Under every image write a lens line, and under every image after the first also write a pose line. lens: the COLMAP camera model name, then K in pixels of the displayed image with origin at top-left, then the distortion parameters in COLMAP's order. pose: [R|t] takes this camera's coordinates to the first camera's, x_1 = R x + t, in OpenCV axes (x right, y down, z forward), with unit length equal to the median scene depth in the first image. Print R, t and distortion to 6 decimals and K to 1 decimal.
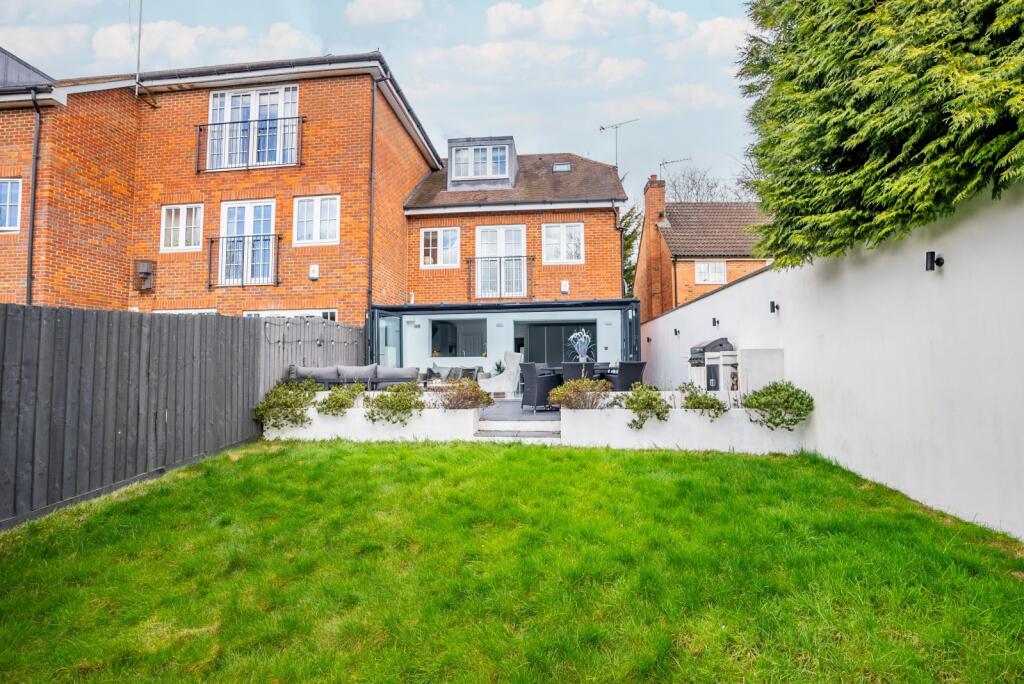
lens RADIAL K [[482.0, 0, 512.0], [0, 482.0, 342.0], [0, 0, 1]] dist [0.001894, 0.000897]
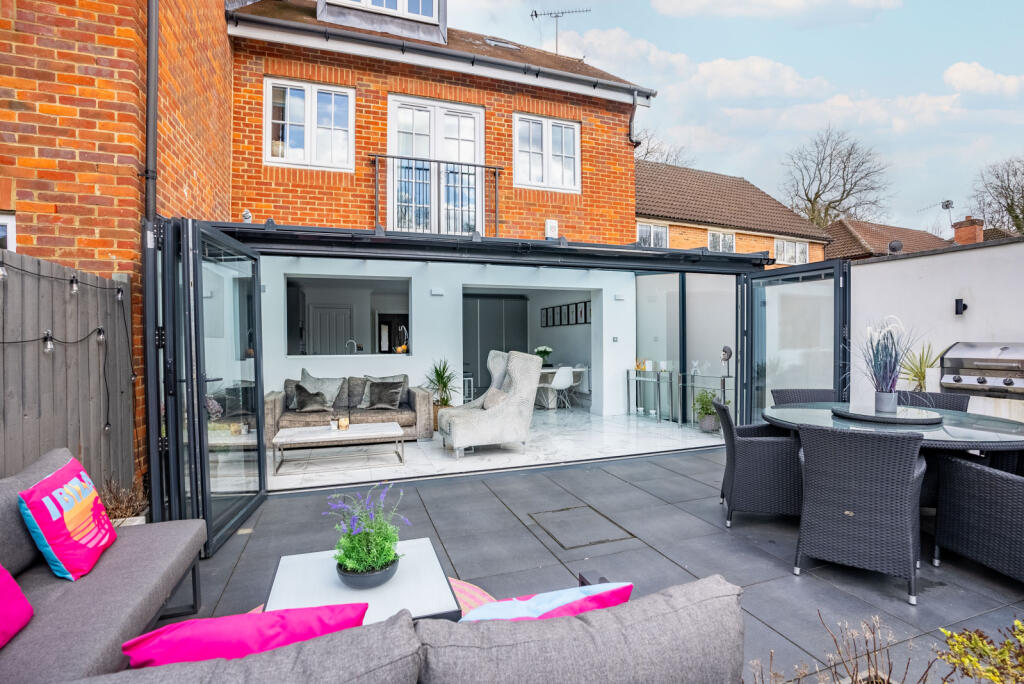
lens RADIAL K [[471.2, 0, 512.0], [0, 471.2, 342.0], [0, 0, 1]] dist [-0.035613, 0.000595]
pose [[0.907003, -0.004915, 0.421095, -0.164894], [-0.018972, 0.998440, 0.052519, -0.010124], [-0.420696, -0.055623, 0.905495, 0.496960]]
